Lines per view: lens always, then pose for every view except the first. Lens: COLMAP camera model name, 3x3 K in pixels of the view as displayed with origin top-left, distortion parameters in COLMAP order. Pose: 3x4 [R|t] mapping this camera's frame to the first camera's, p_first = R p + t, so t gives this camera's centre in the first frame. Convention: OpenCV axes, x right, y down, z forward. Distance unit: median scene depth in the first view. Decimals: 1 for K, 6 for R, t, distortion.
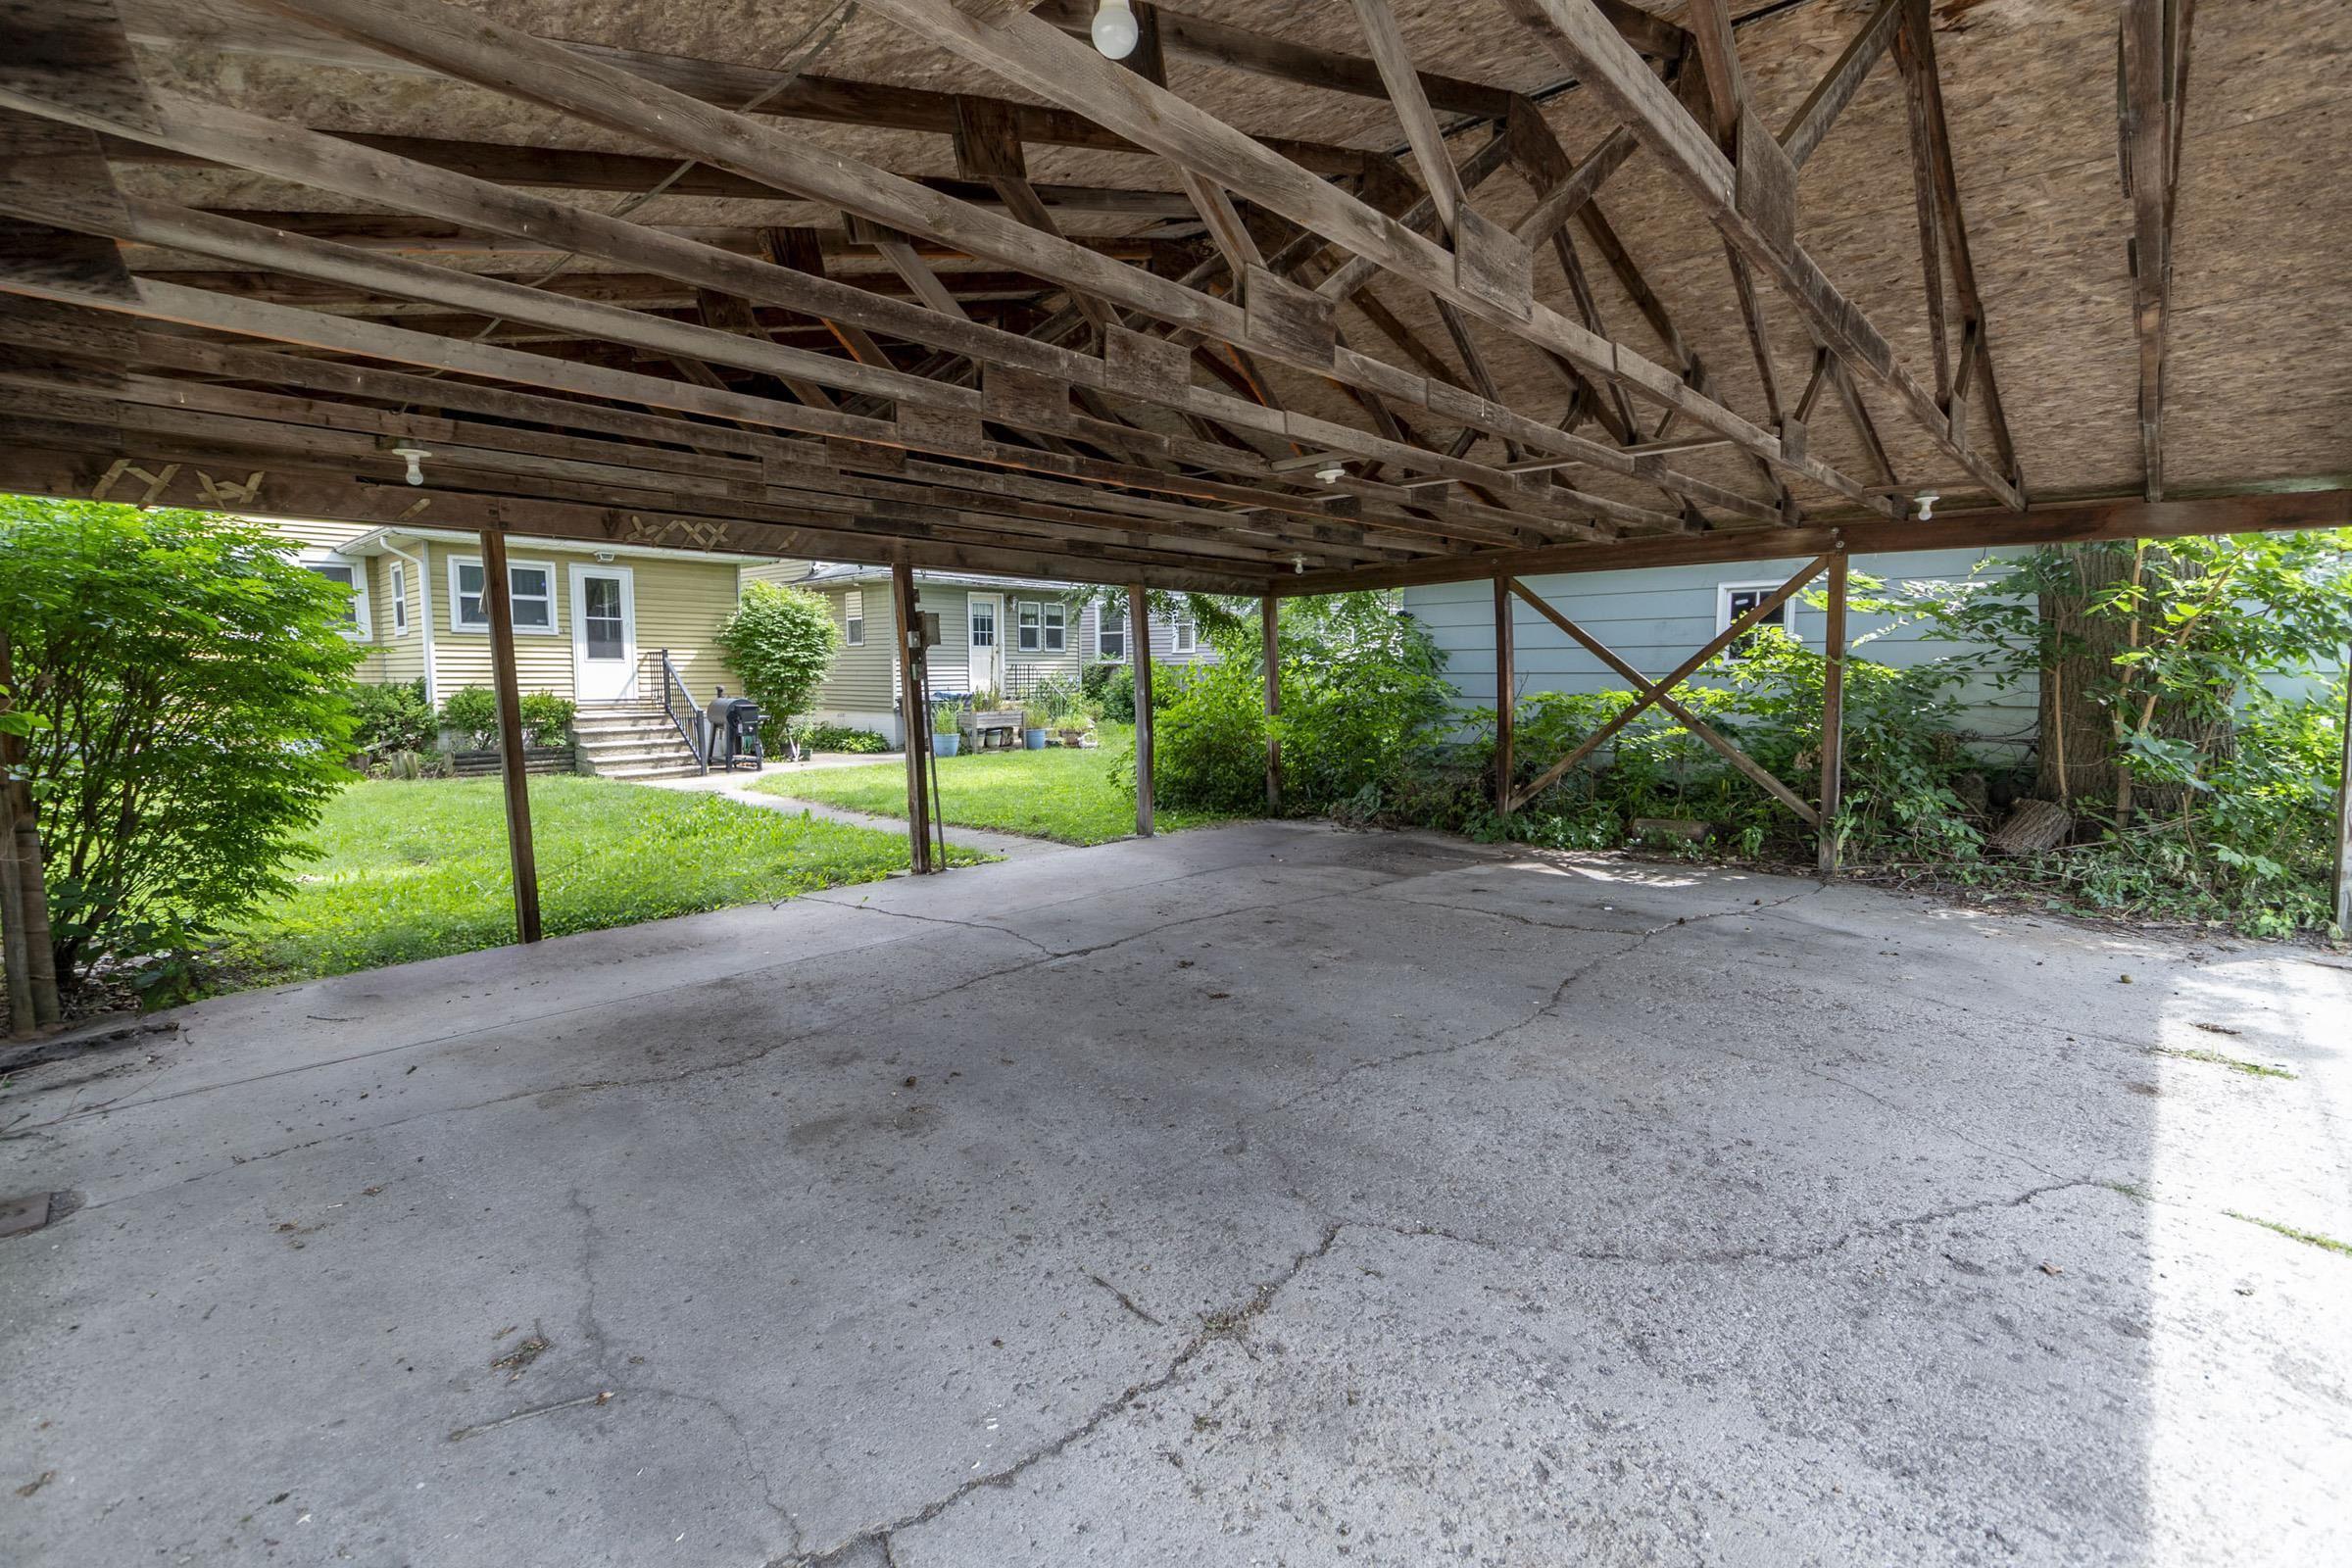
lens RADIAL K [[1025.7, 0, 1168.6], [0, 1025.7, 774.9], [0, 0, 1]] dist [0.000127, -0.000002]
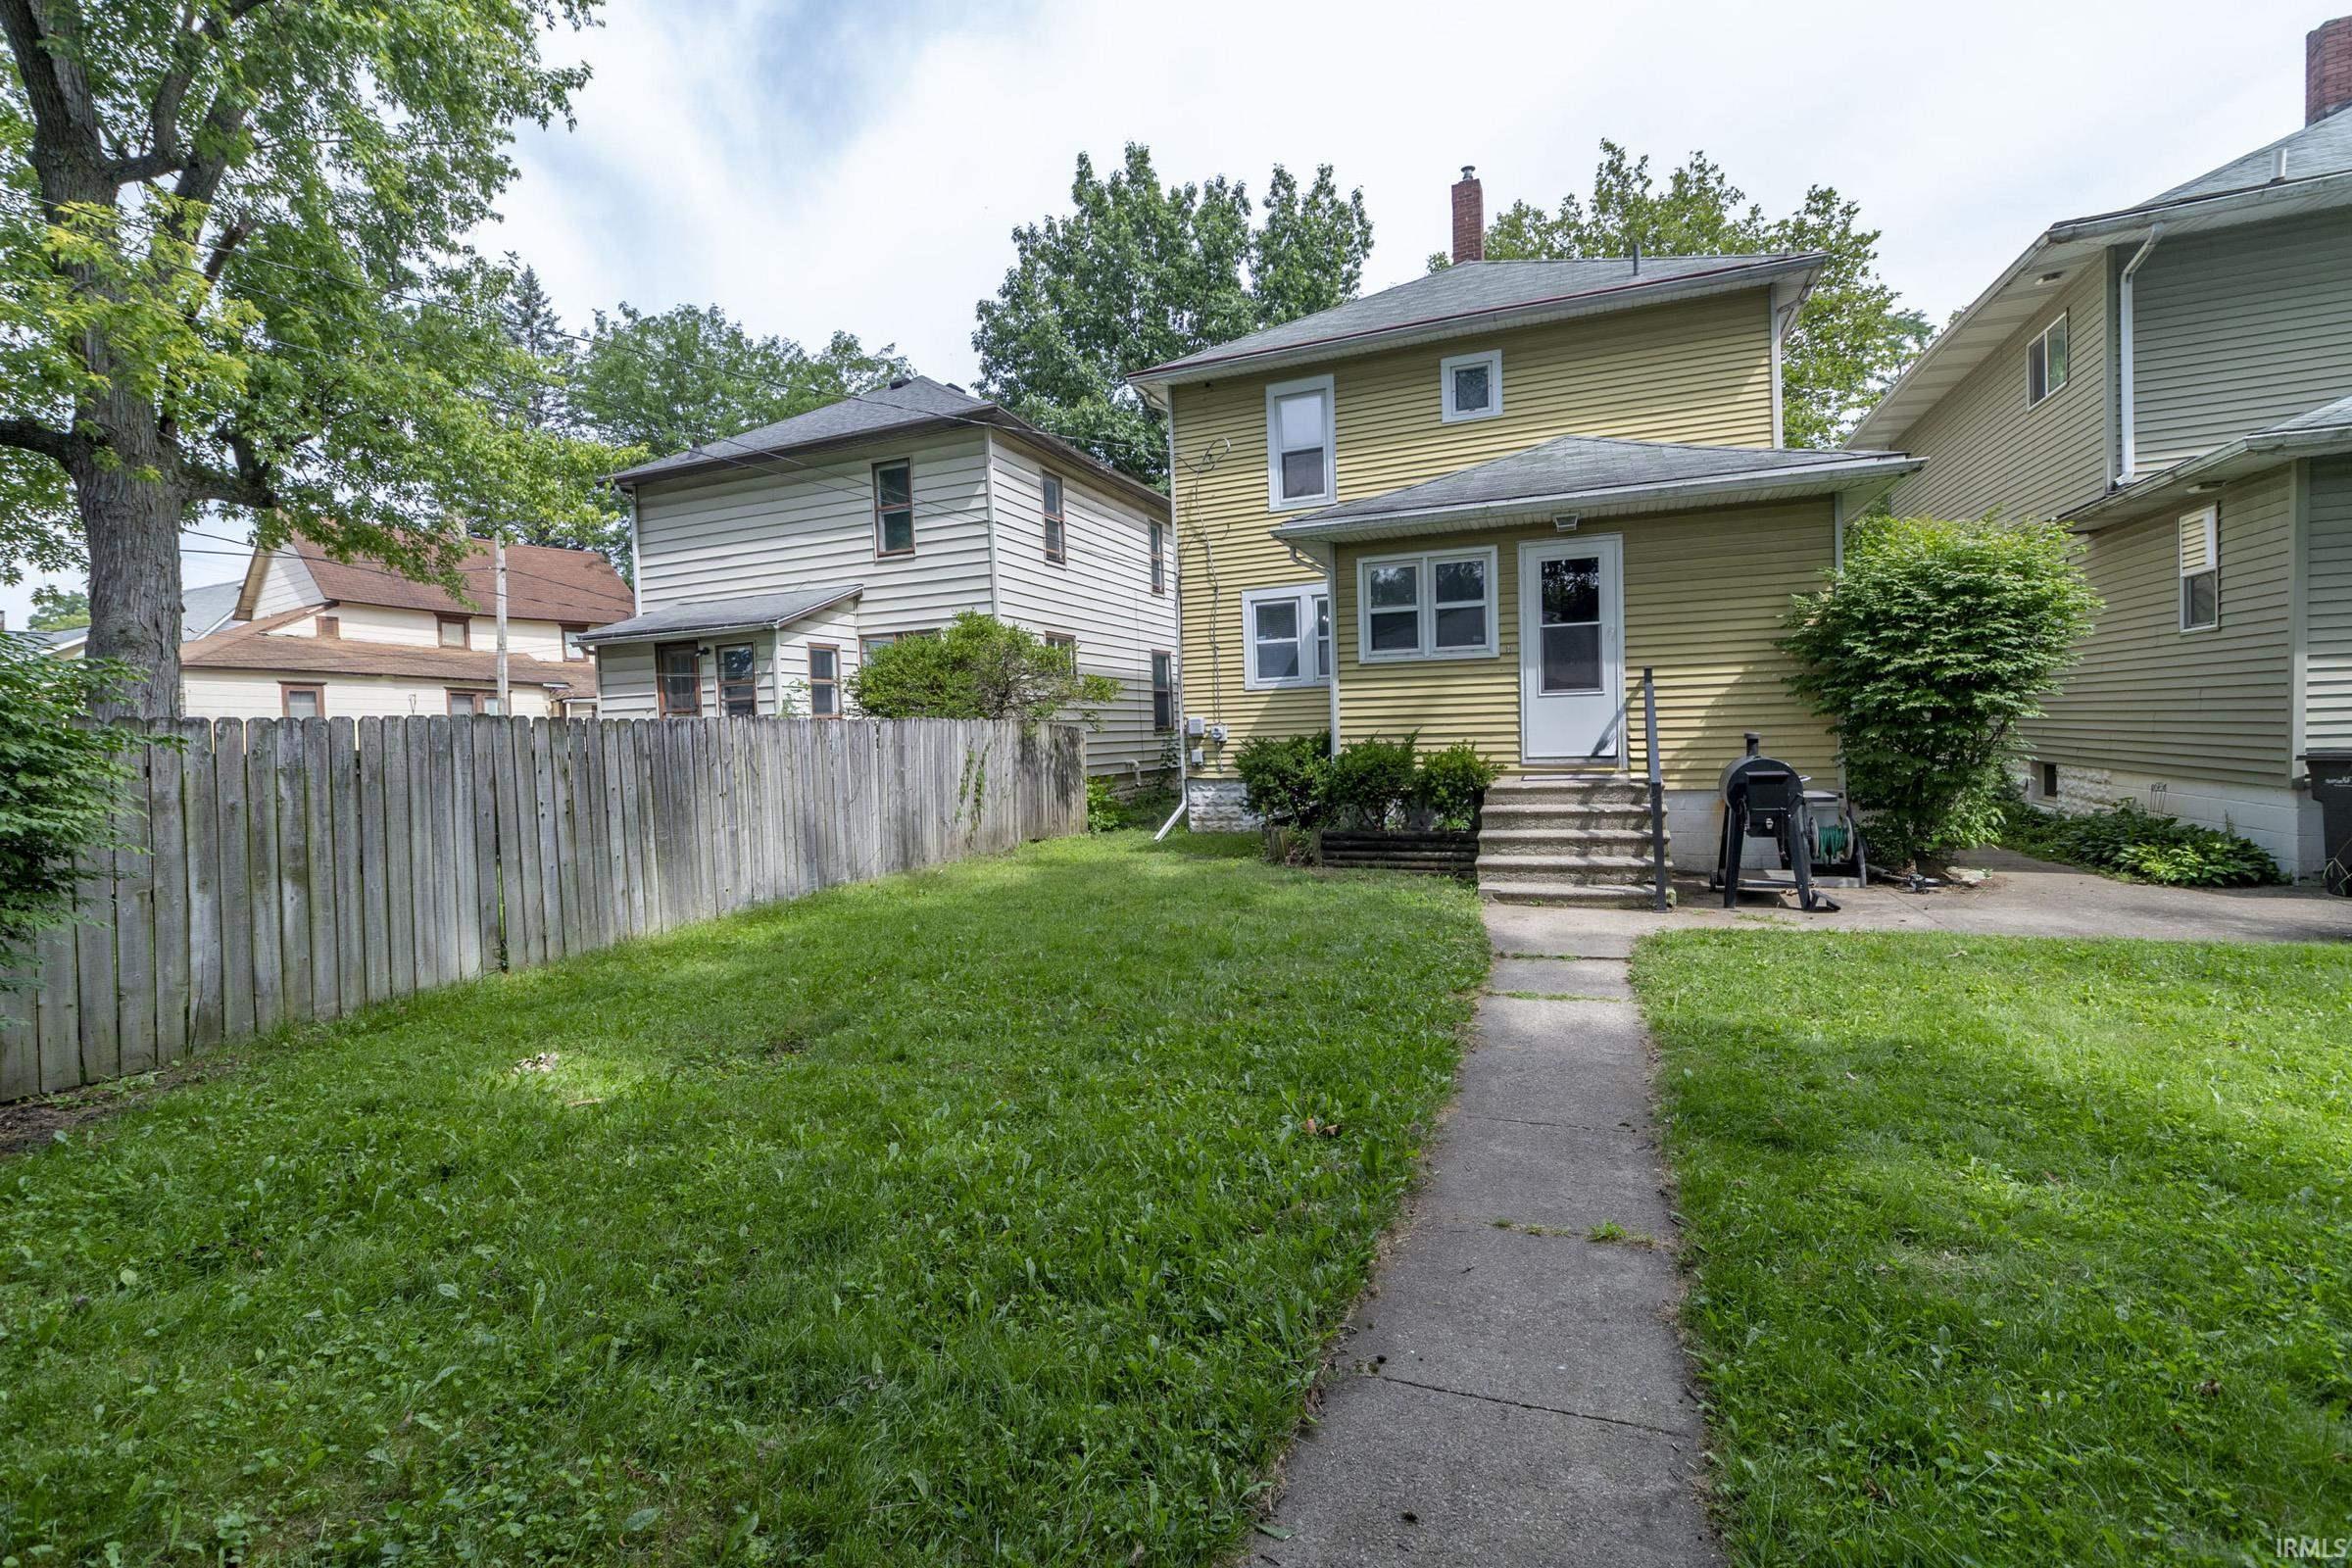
lens RADIAL K [[1025.7, 0, 1168.6], [0, 1025.7, 774.9], [0, 0, 1]] dist [0.000127, -0.000002]
pose [[0.339681, 0.030701, -0.940040, -0.053940], [-0.061340, 0.998062, 0.010430, -0.053780], [0.938538, 0.054119, 0.340906, 0.561089]]
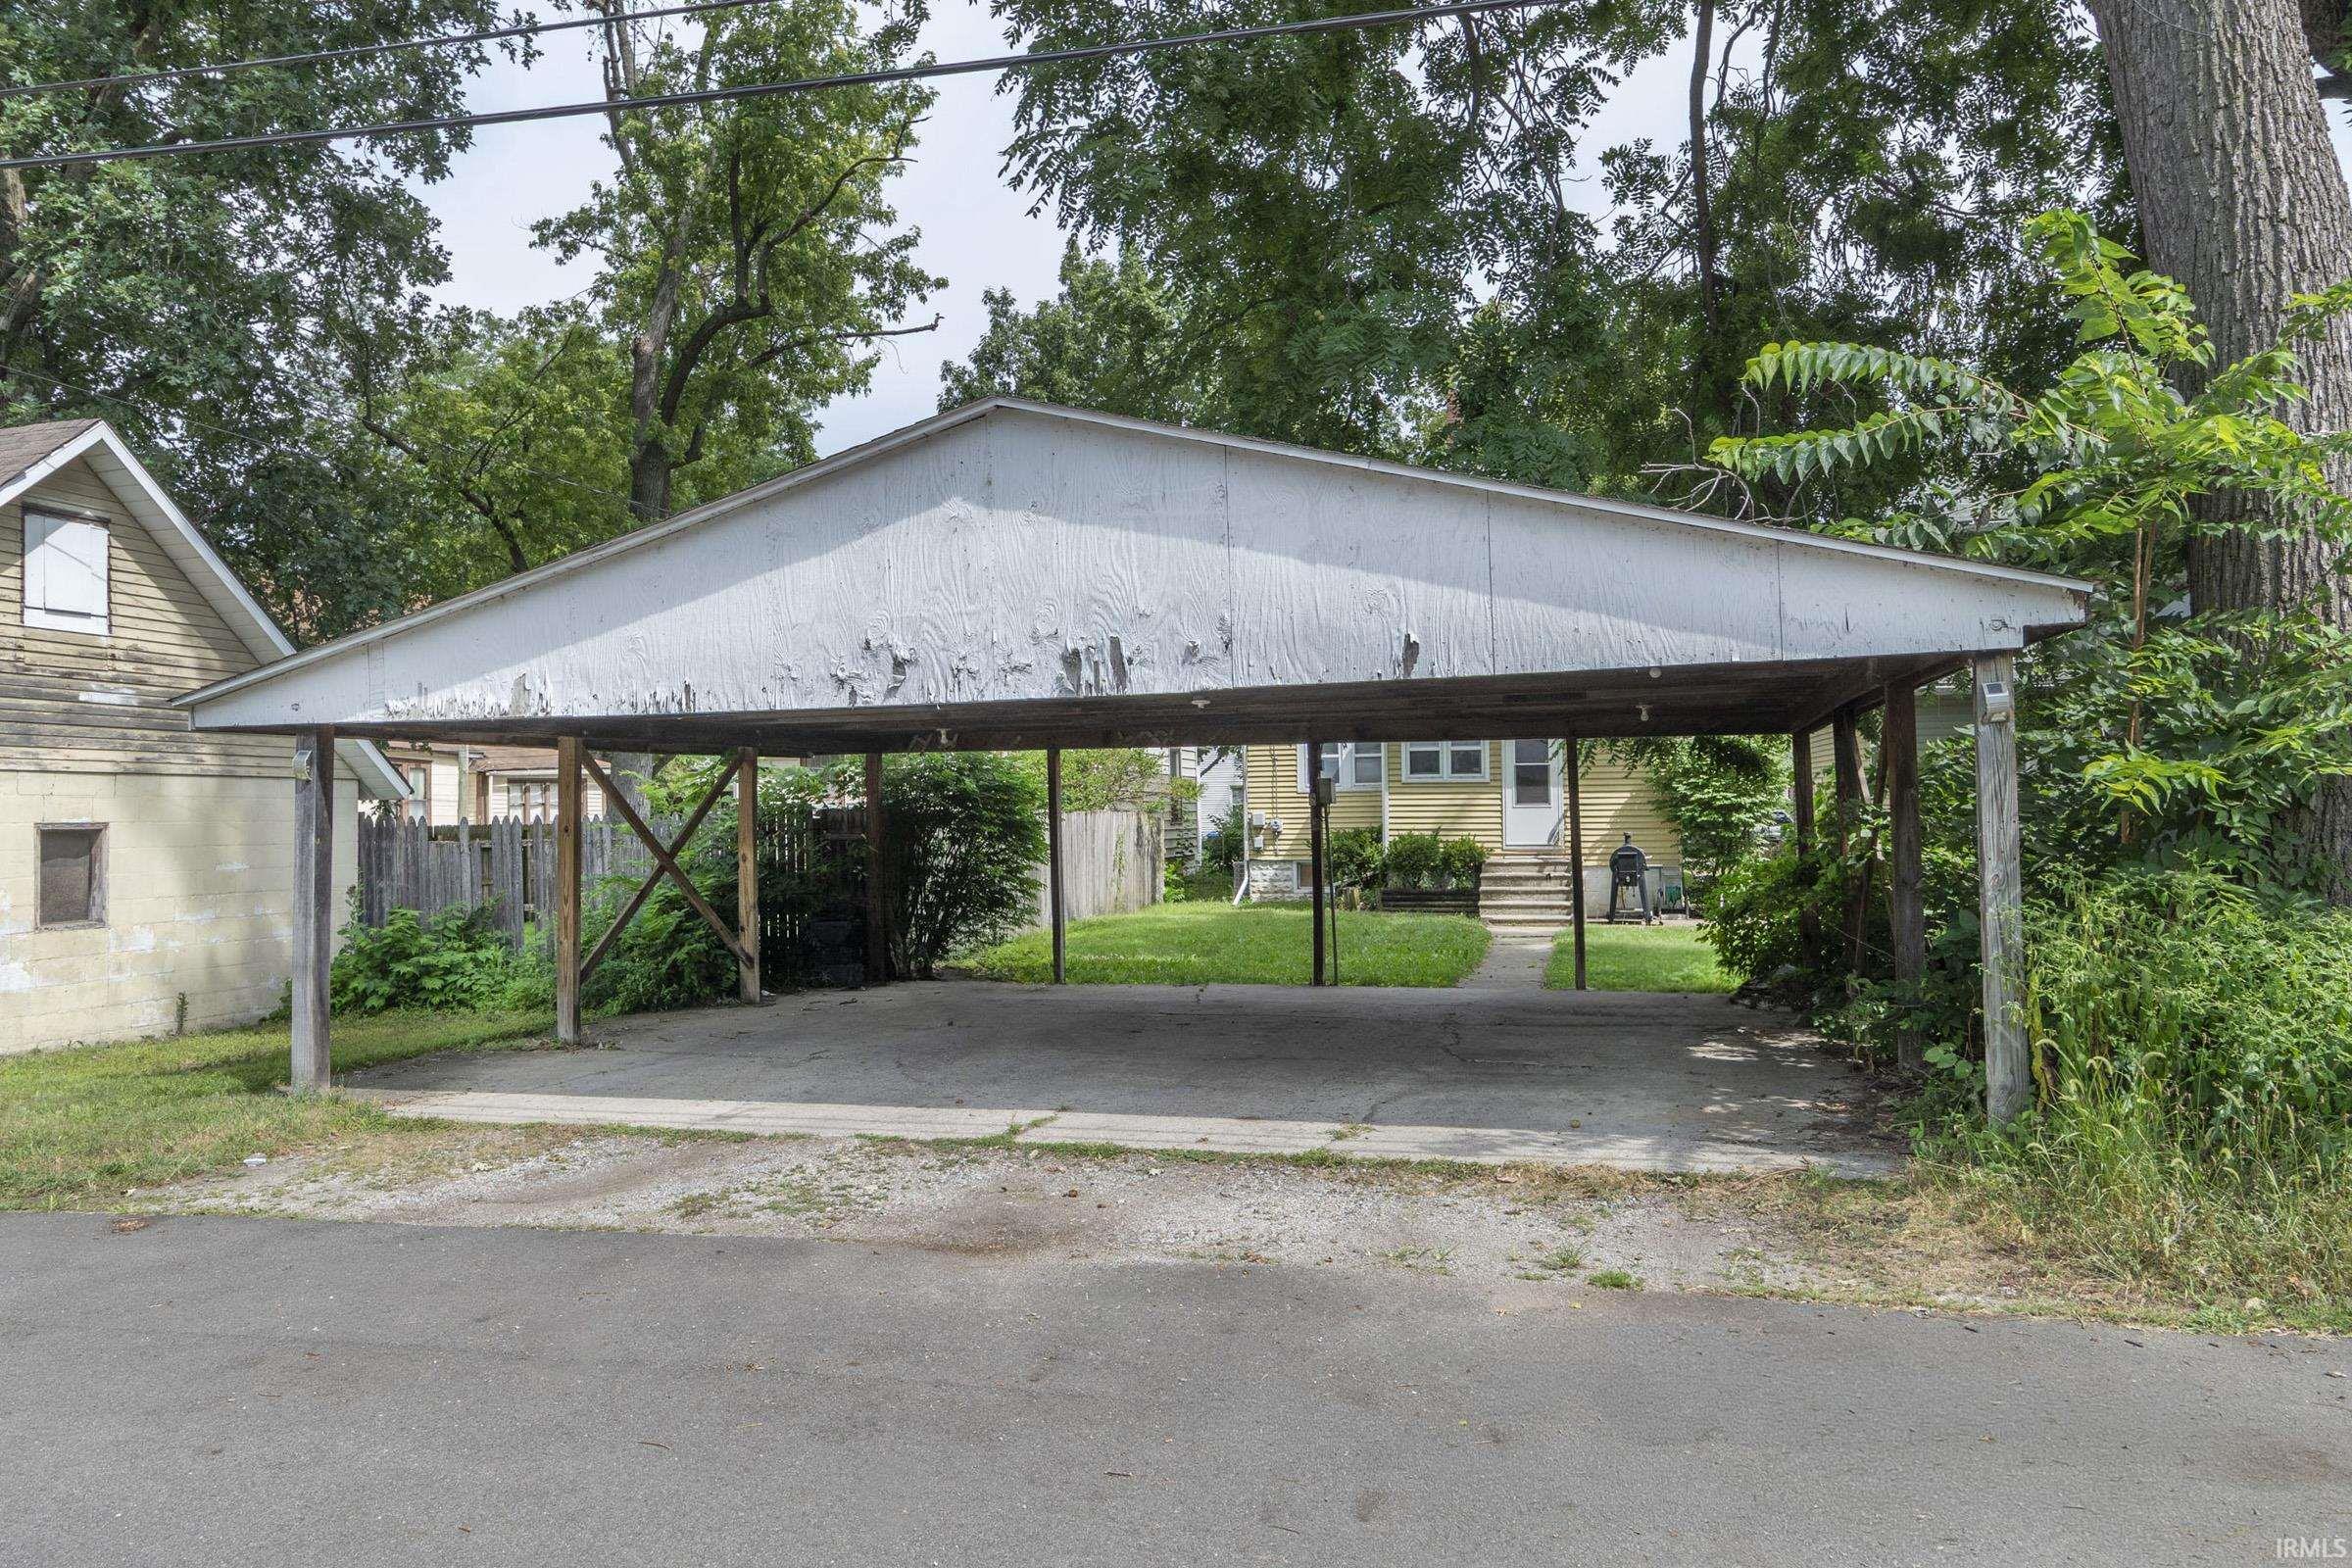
lens RADIAL K [[1603.0, 0, 1176.0], [0, 1603.0, 784.0], [0, 0, 1]] dist [-0.001337, -0.000105]
pose [[0.466493, -0.019784, -0.884304, 0.661392], [-0.077135, 0.995031, -0.062952, -0.007560], [0.881155, 0.097577, 0.462649, -0.030624]]
